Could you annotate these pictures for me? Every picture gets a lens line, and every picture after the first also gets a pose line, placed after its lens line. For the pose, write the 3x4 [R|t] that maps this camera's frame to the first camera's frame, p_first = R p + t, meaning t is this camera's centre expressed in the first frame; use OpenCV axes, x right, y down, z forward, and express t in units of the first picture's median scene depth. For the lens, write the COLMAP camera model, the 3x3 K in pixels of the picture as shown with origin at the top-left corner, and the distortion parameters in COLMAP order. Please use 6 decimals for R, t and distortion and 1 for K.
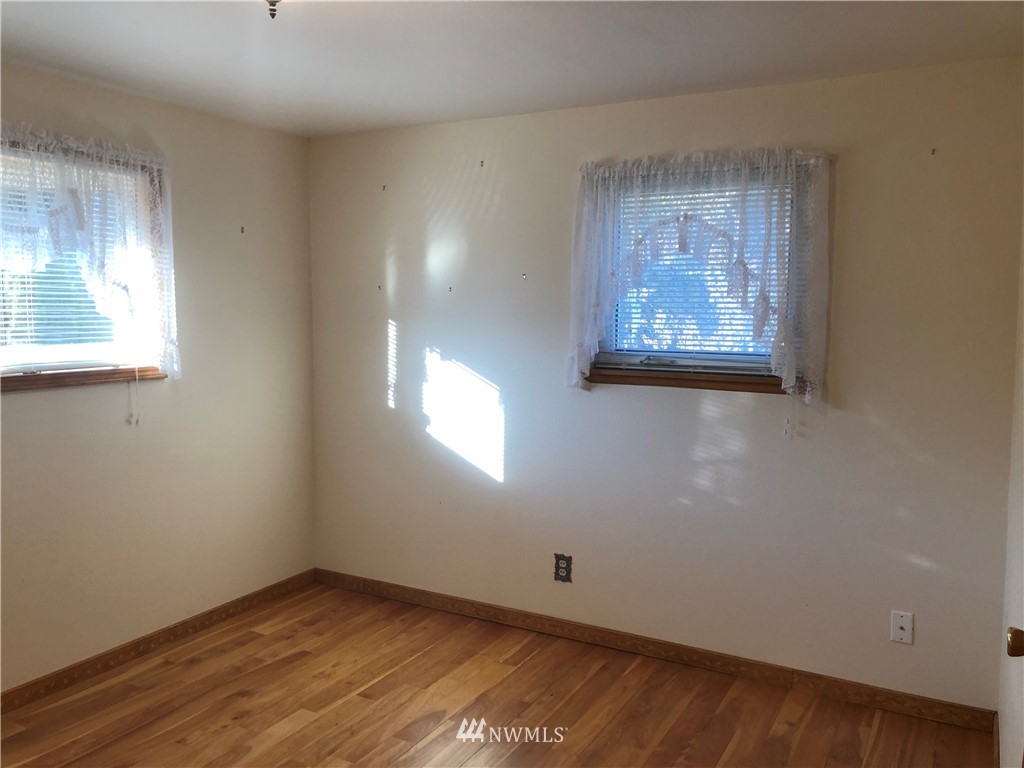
lens RADIAL K [[848.0, 0, 503.7], [0, 848.0, 384.0], [0, 0, 1]] dist [0.043041, -0.039010]
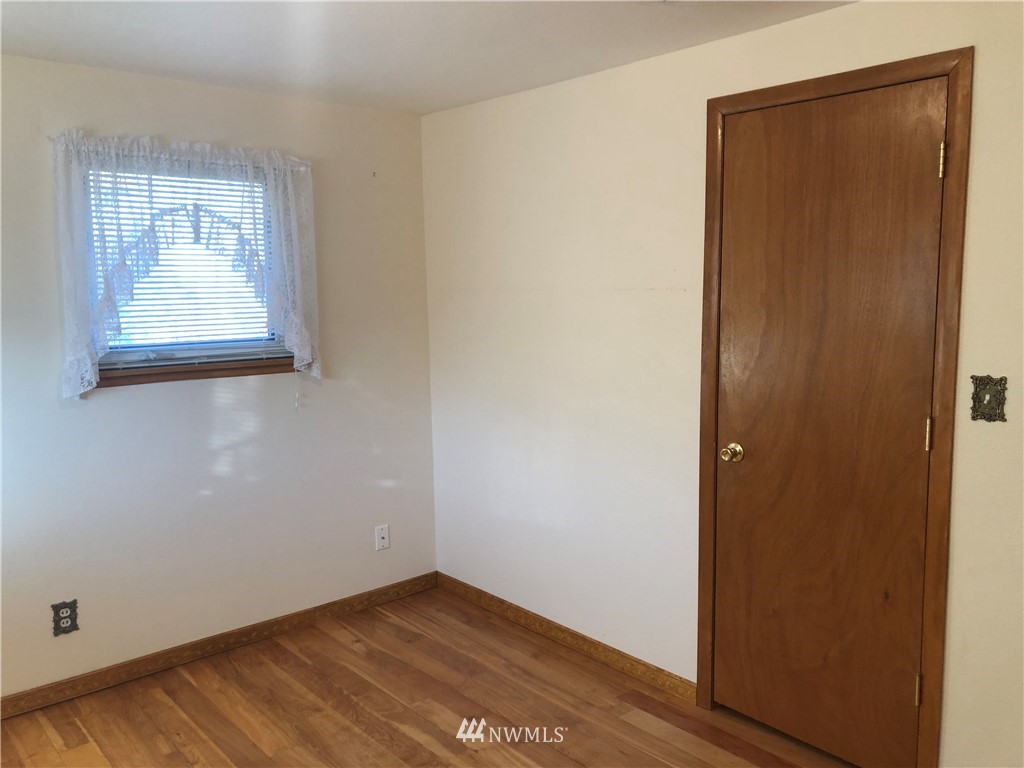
lens RADIAL K [[848.0, 0, 503.6], [0, 848.0, 381.6], [0, 0, 1]] dist [0.043041, -0.039010]
pose [[0.333300, -0.120282, 0.935117, -0.609857], [0.110039, 0.990013, 0.088123, -0.041988], [-0.936377, 0.073528, 0.343207, 0.335531]]
